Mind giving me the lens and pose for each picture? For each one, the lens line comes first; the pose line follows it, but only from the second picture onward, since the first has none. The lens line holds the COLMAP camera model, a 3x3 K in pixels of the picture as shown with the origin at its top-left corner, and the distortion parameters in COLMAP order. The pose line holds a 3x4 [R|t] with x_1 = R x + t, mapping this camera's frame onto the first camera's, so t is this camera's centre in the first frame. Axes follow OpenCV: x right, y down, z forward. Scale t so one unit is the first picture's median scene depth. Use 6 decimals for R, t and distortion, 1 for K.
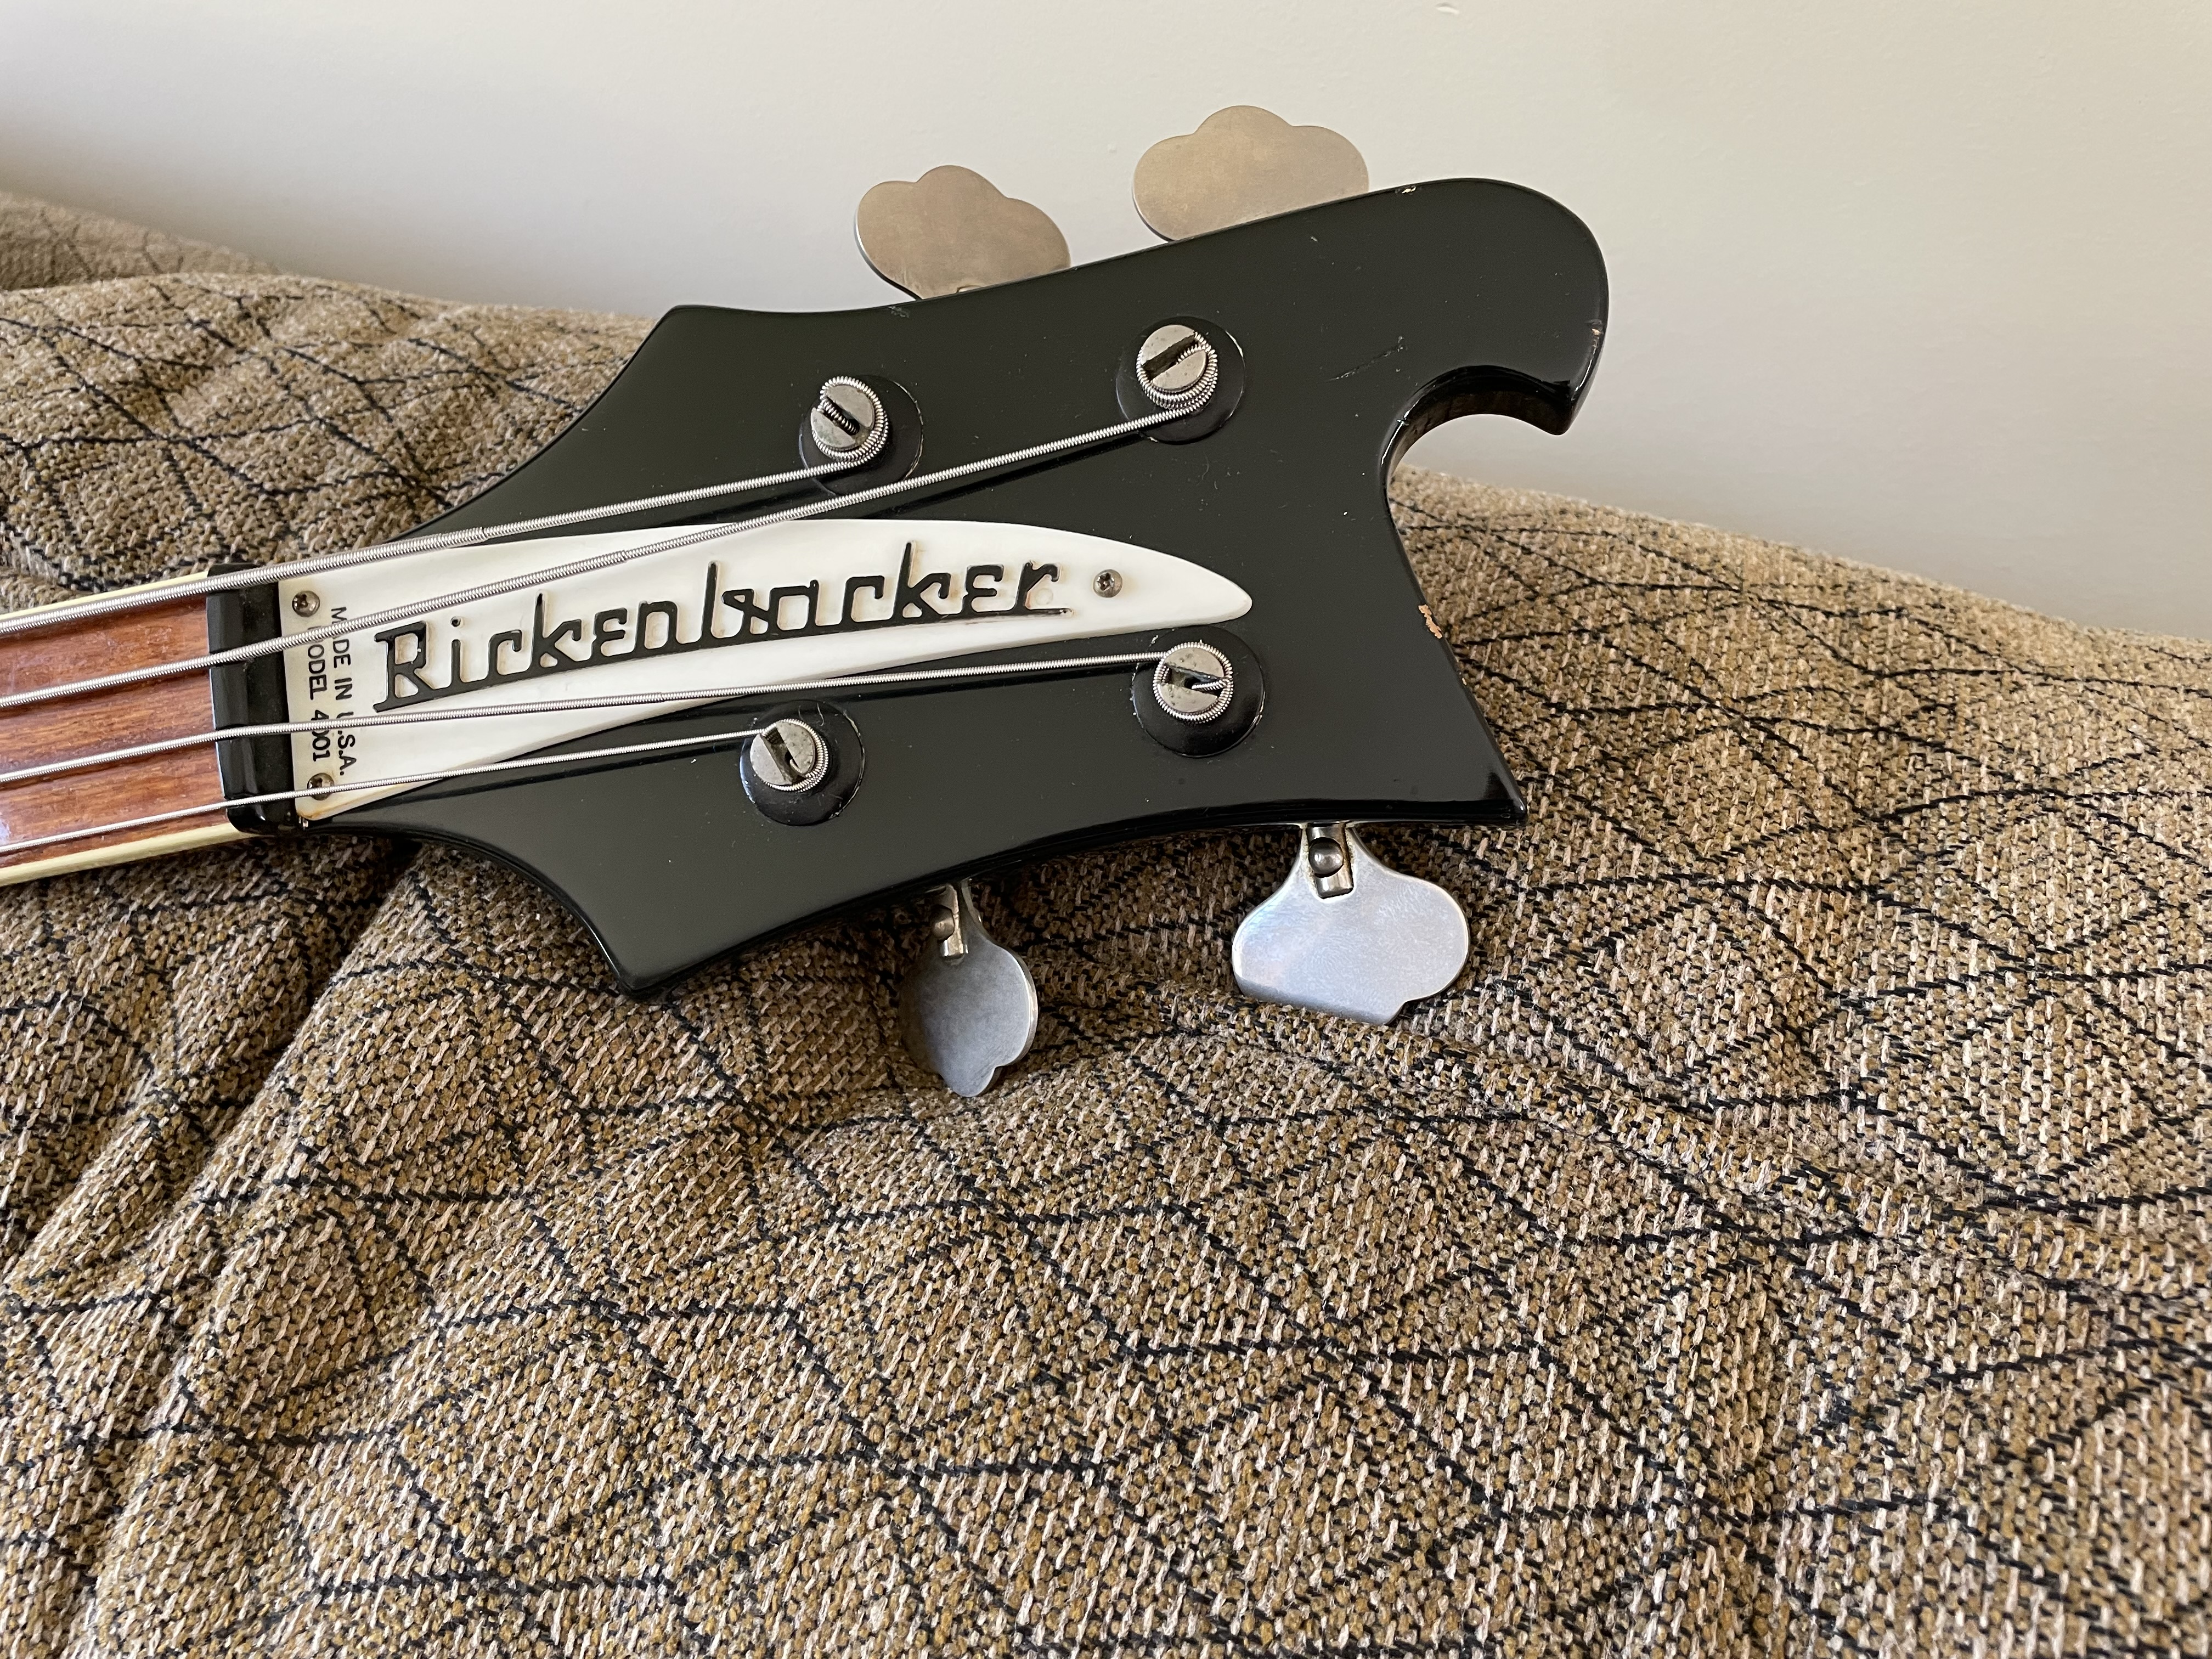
lens RADIAL K [[1696.8, 0, 1095.1], [0, 1696.8, 817.8], [0, 0, 1]] dist [0.077391, -0.117918]
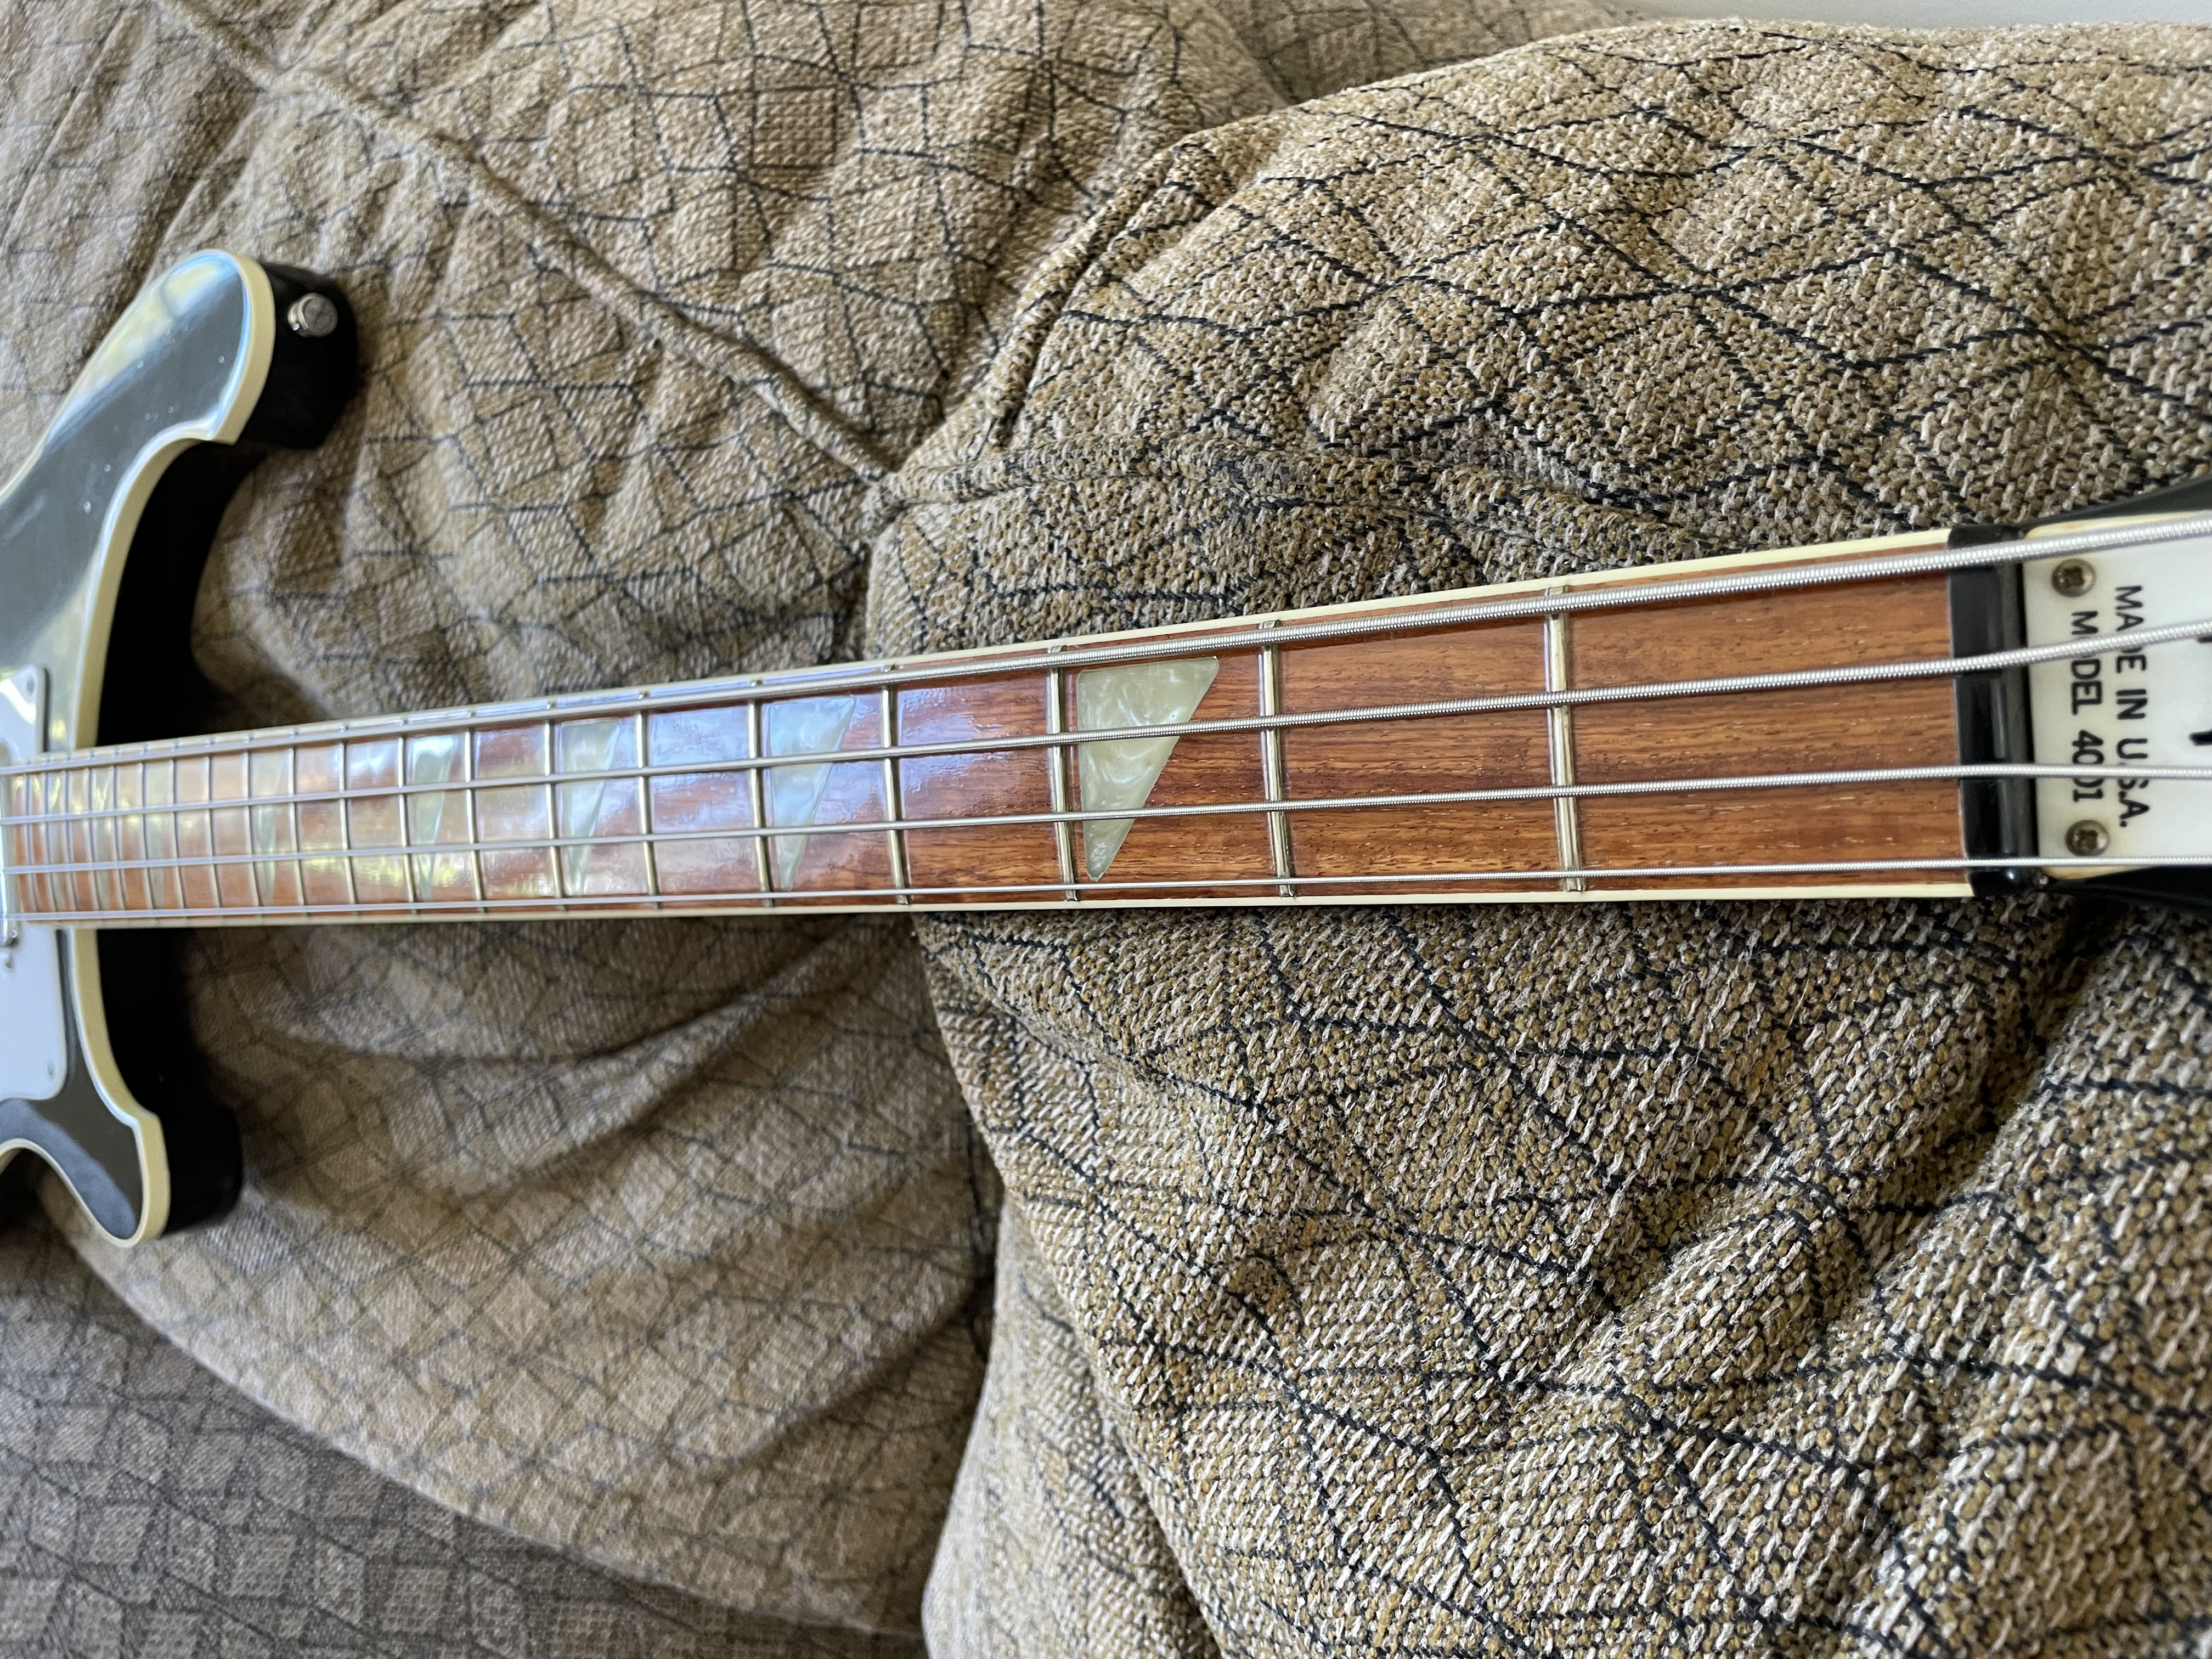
lens RADIAL K [[1696.8, 0, 1095.1], [0, 1696.8, 817.8], [0, 0, 1]] dist [0.077391, -0.117918]
pose [[0.890450, 0.087431, -0.446604, -0.496297], [0.004480, 0.979639, 0.200716, -0.172855], [0.455060, -0.180728, 0.871928, 0.176117]]
